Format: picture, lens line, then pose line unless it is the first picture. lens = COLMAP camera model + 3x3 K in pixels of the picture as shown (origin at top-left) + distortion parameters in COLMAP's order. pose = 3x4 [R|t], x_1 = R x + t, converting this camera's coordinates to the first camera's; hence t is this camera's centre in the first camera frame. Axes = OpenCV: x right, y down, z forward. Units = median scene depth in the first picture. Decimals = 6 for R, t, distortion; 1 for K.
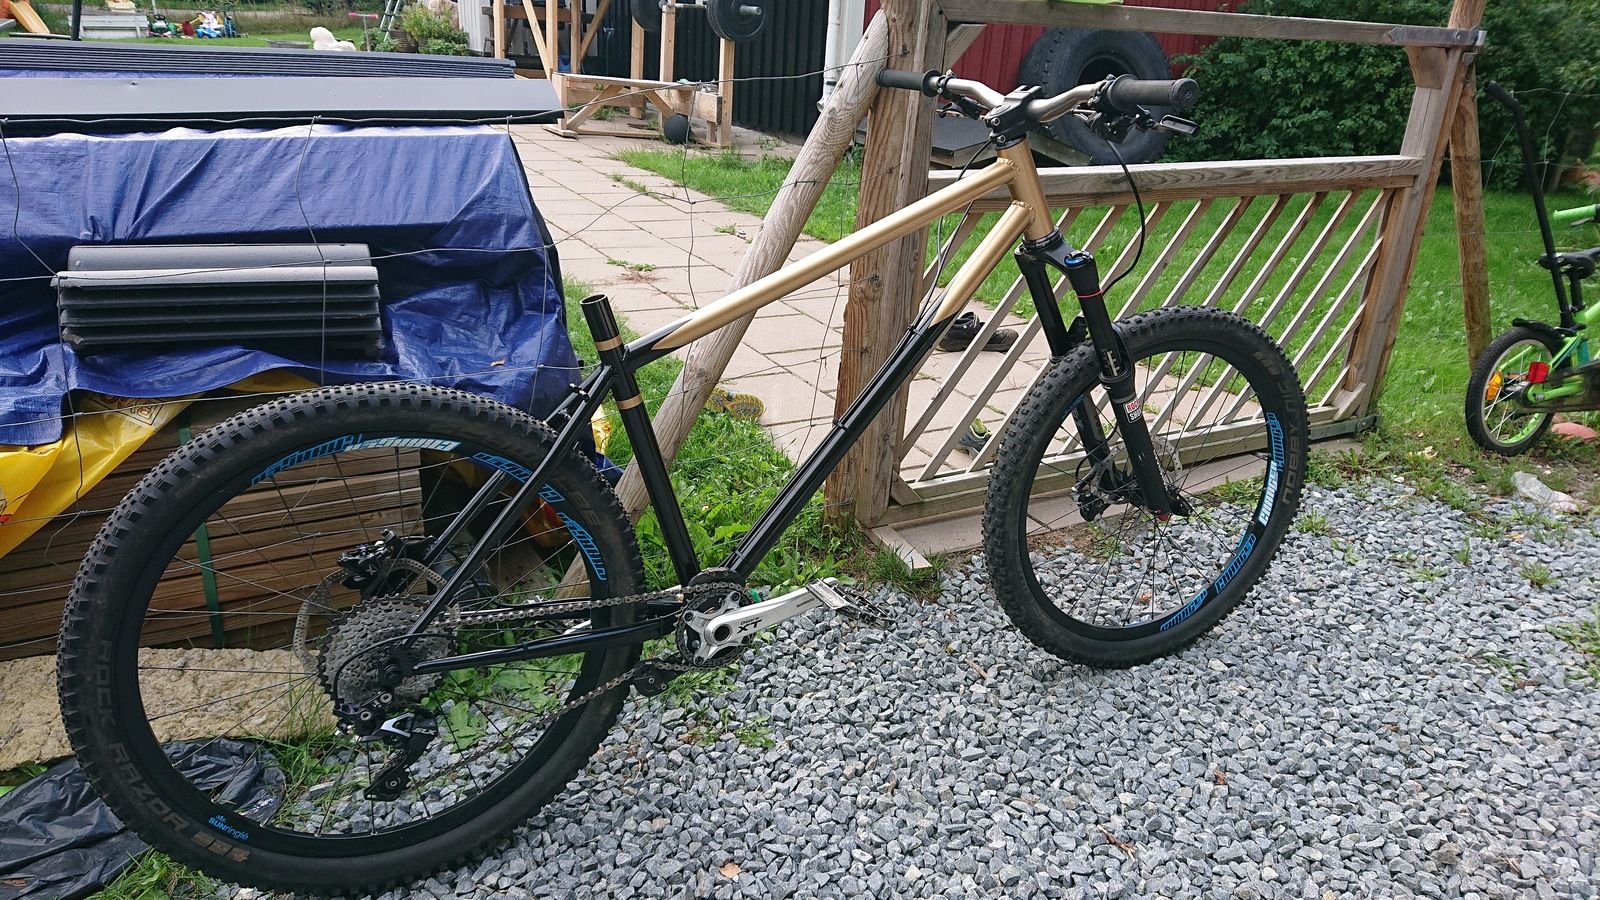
lens RADIAL K [[1148.1, 0, 800.0], [0, 1148.1, 450.0], [0, 0, 1]] dist [0.123070, -0.181053]
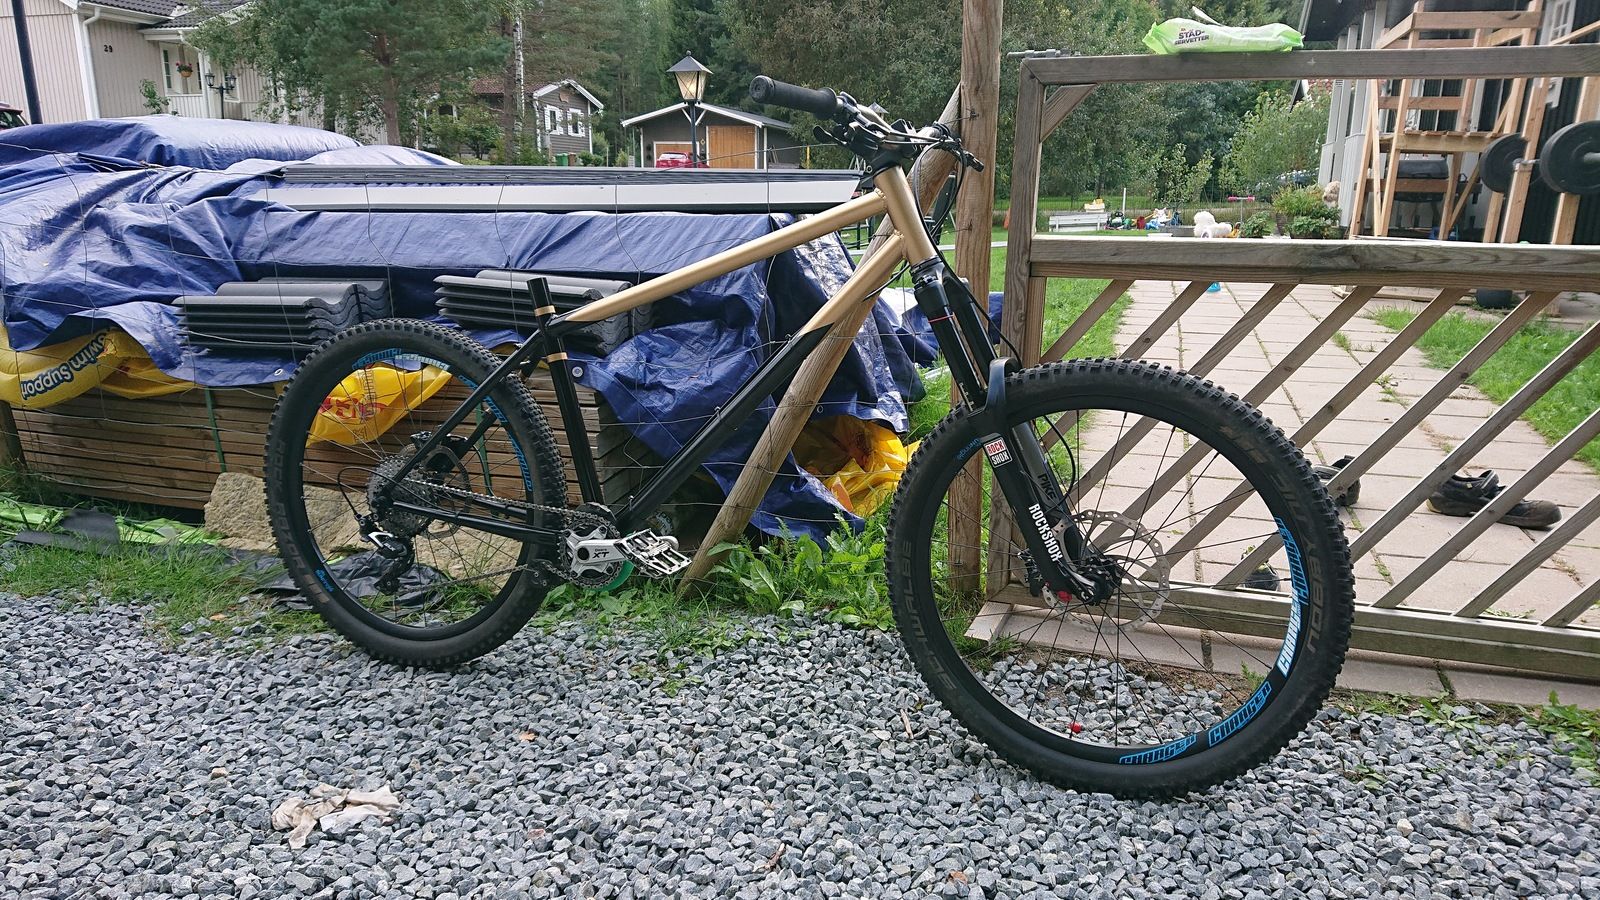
lens RADIAL K [[1148.1, 0, 800.0], [0, 1148.1, 450.0], [0, 0, 1]] dist [0.123070, -0.181053]
pose [[0.621166, 0.115521, -0.775118, 0.770498], [-0.250965, 0.966310, -0.057103, 0.045982], [0.742408, 0.229998, 0.629231, 0.265746]]
